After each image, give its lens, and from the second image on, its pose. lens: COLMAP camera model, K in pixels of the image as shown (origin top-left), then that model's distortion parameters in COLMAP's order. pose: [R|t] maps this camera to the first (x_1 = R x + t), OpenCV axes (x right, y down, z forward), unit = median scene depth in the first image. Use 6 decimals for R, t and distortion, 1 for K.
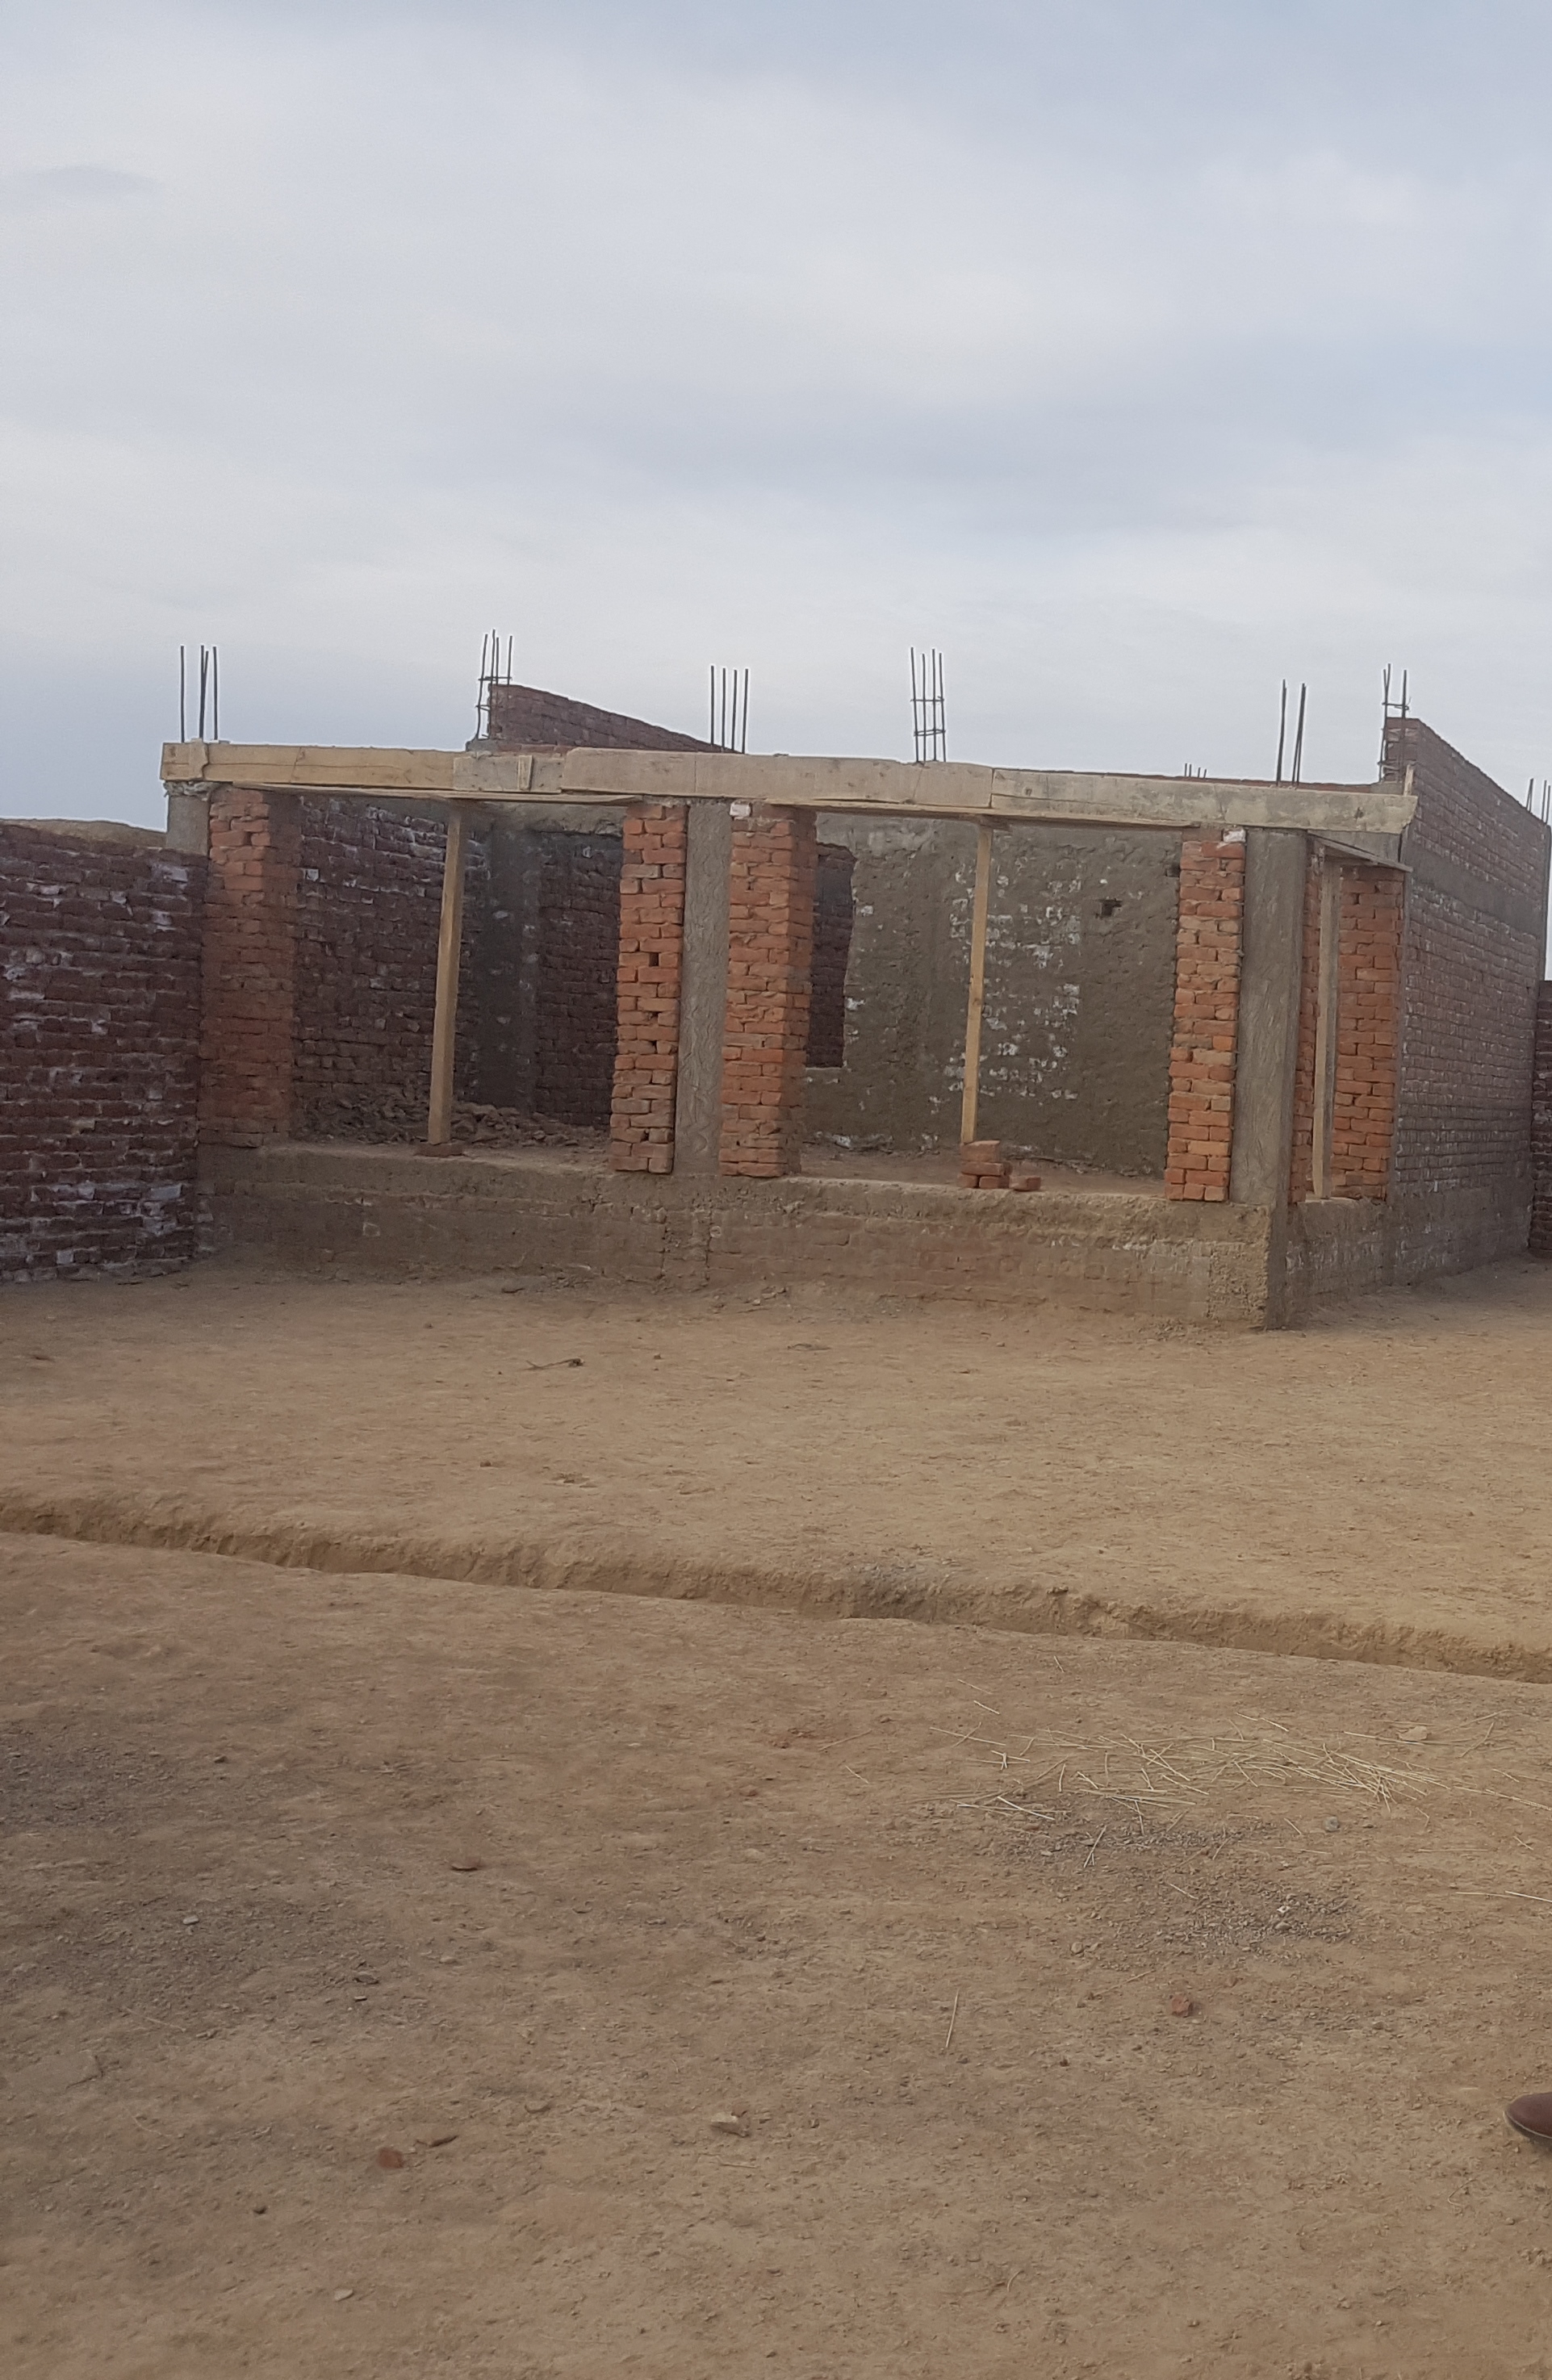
lens RADIAL K [[2326.0, 0, 776.2], [0, 2326.0, 1129.7], [0, 0, 1]] dist [-0.022967, -0.000446]
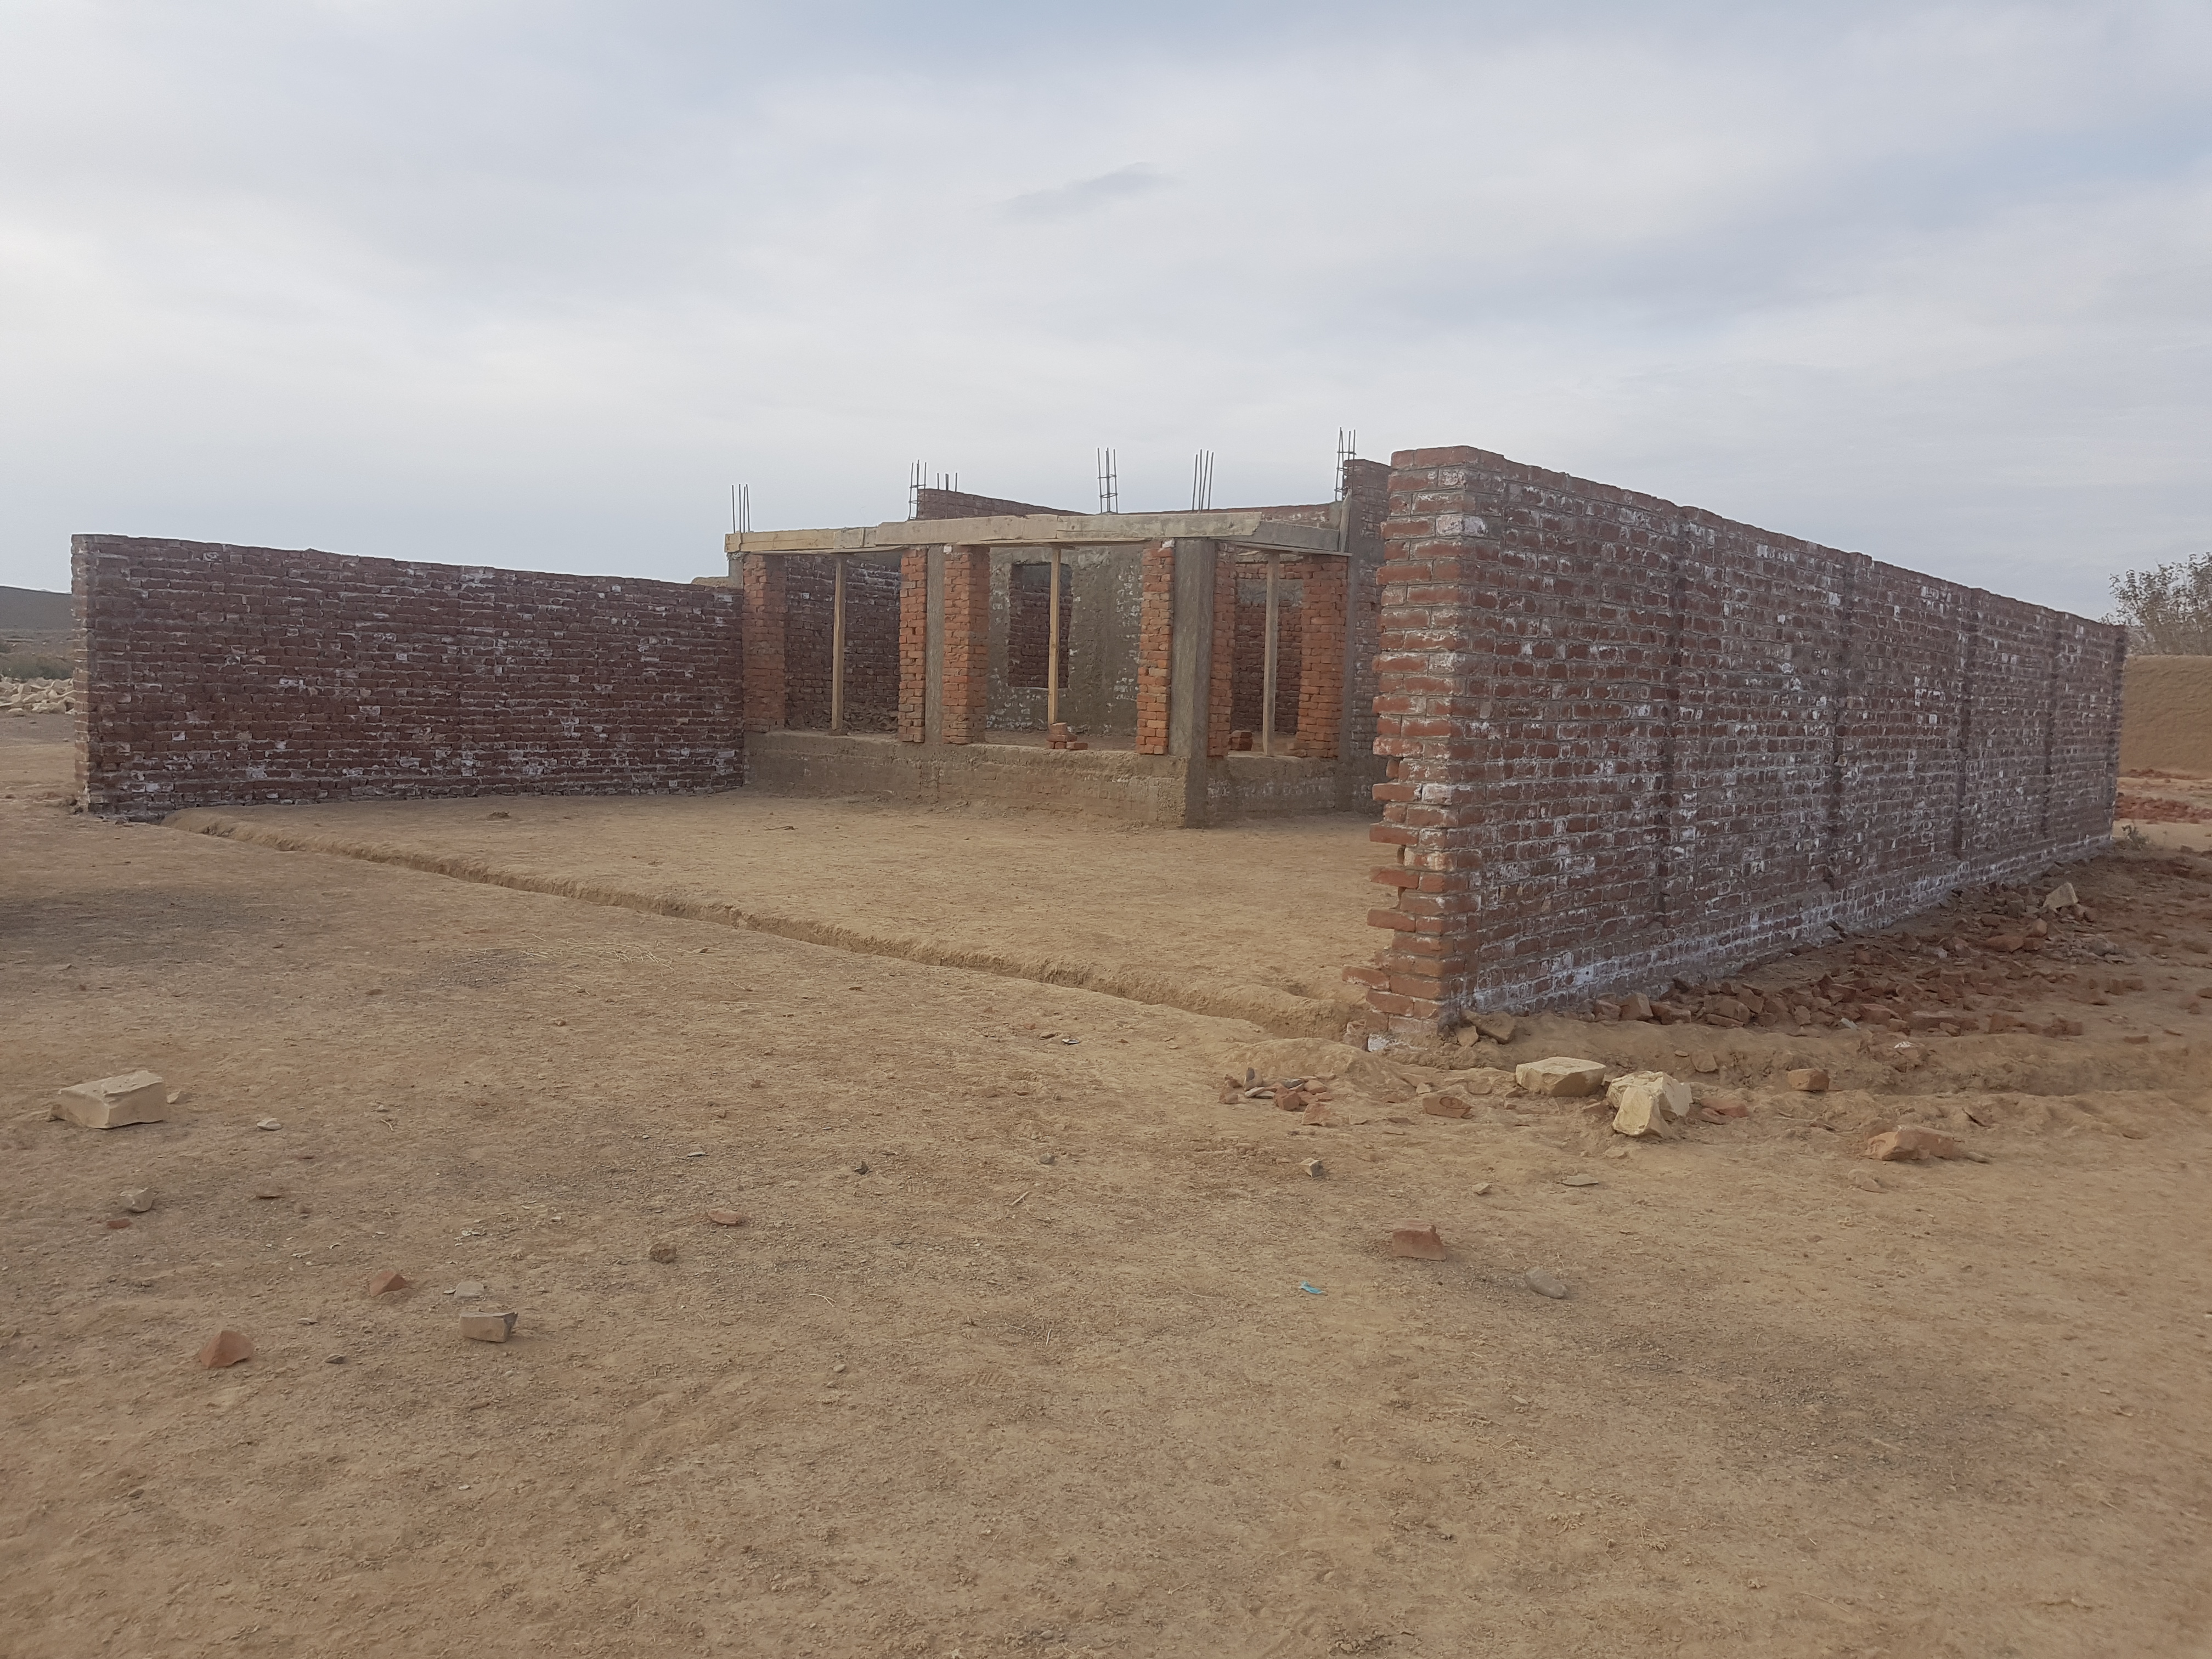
lens RADIAL K [[1665.4, 0, 1106.0], [0, 1665.4, 829.5], [0, 0, 1]] dist [0.116783, 0.000376]
pose [[0.855633, 0.015779, -0.517343, 0.798339], [-0.003853, 0.999702, 0.024118, 0.056774], [0.517569, -0.018643, 0.855438, -0.099035]]
